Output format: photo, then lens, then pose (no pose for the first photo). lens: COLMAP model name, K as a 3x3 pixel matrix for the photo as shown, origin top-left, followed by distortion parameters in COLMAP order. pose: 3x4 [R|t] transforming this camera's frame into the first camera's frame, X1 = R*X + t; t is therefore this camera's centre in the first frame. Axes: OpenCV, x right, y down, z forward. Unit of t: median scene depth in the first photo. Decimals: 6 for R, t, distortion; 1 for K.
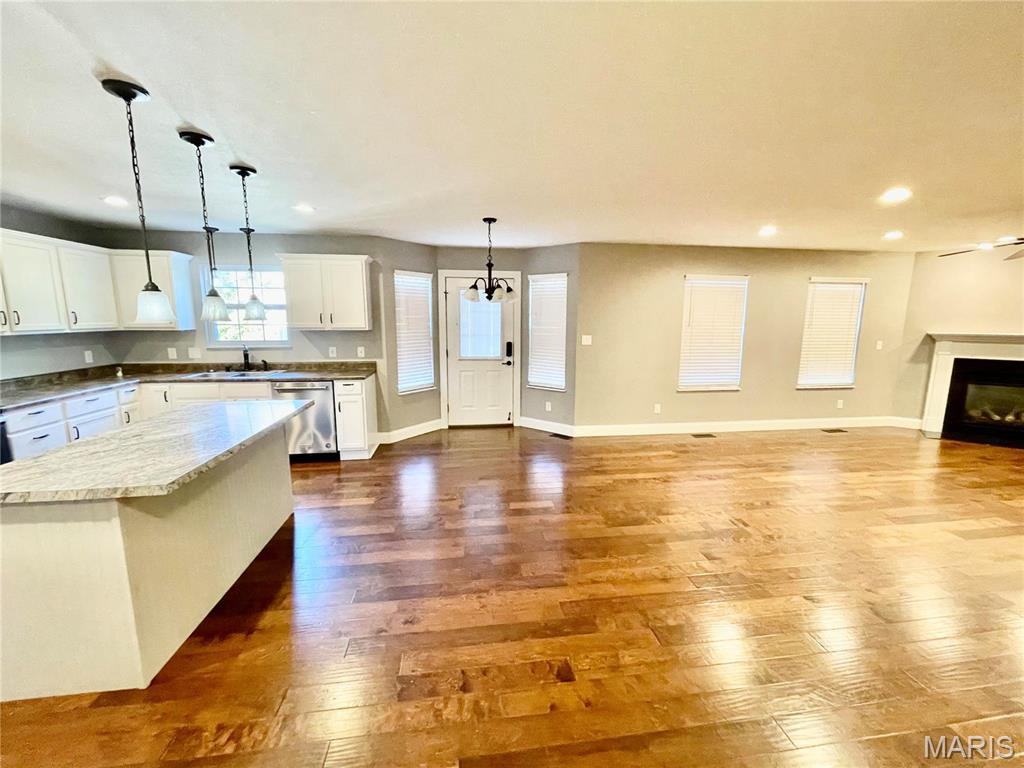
lens RADIAL K [[415.9, 0, 511.1], [0, 415.9, 383.3], [0, 0, 1]] dist [-0.001021, -0.000635]
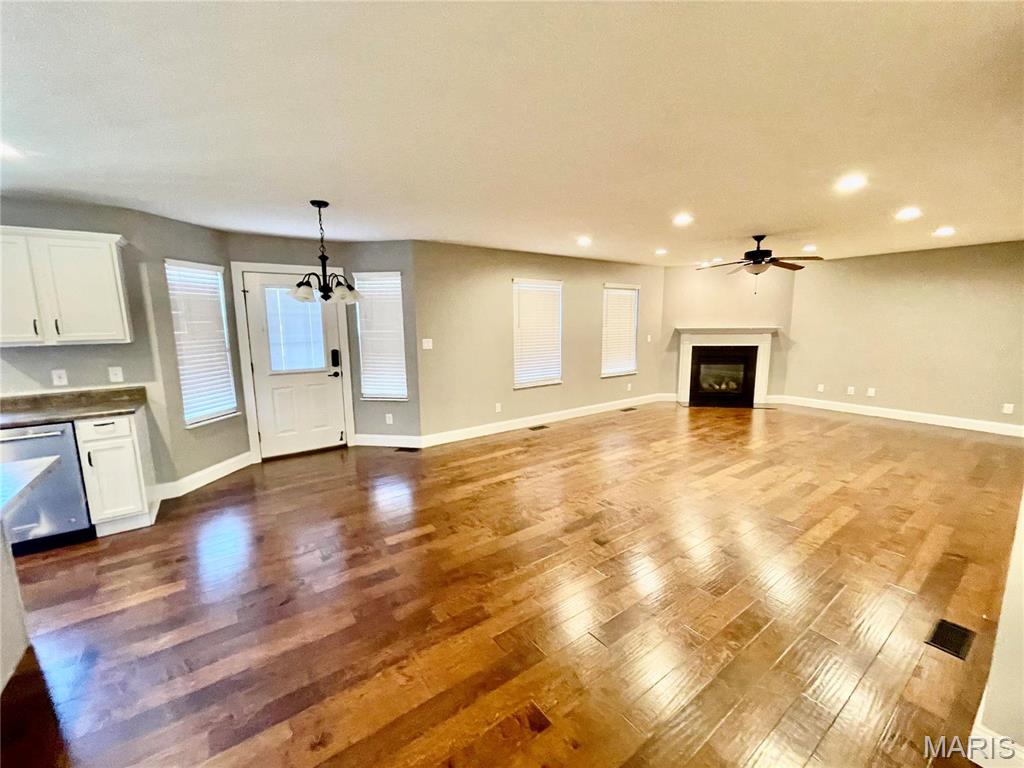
lens RADIAL K [[415.9, 0, 509.7], [0, 415.9, 383.6], [0, 0, 1]] dist [-0.001021, -0.000635]
pose [[0.883157, -0.085037, 0.461304, -0.108376], [0.087996, 0.996006, 0.015137, -0.013766], [-0.460749, 0.027224, 0.887113, 0.089874]]
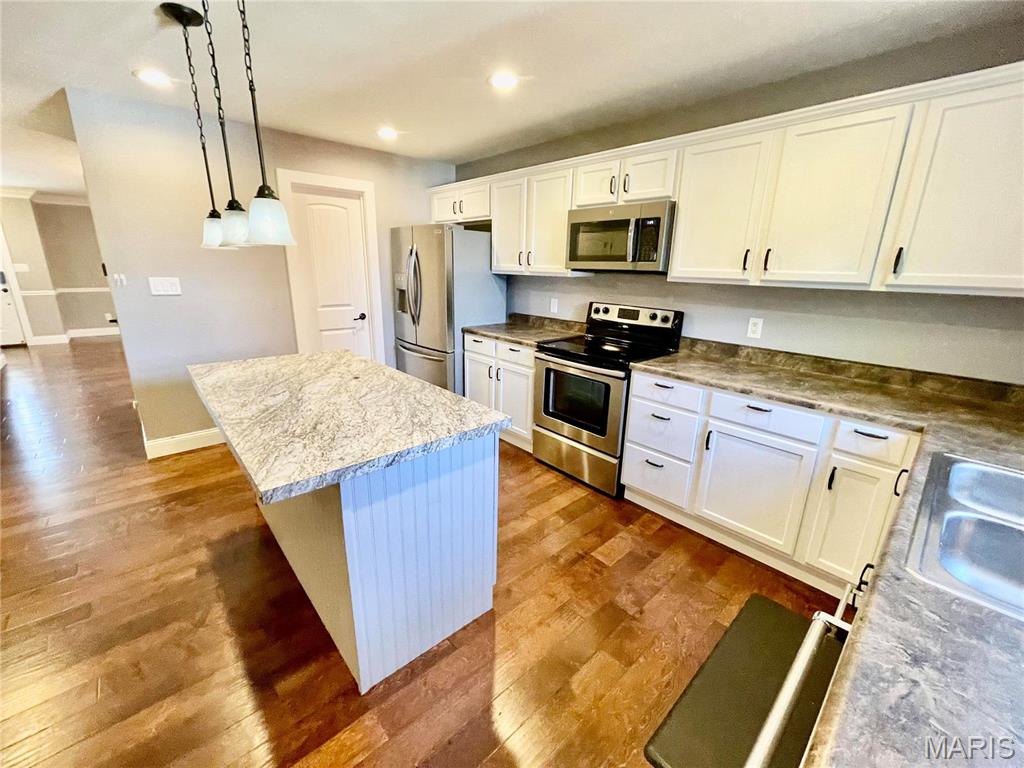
lens RADIAL K [[415.9, 0, 510.7], [0, 415.9, 382.2], [0, 0, 1]] dist [-0.001021, -0.000635]
pose [[-0.820600, 0.130170, -0.556481, -0.327897], [-0.117782, 0.914292, 0.387553, -0.131787], [0.559234, 0.383569, -0.734937, 0.934772]]
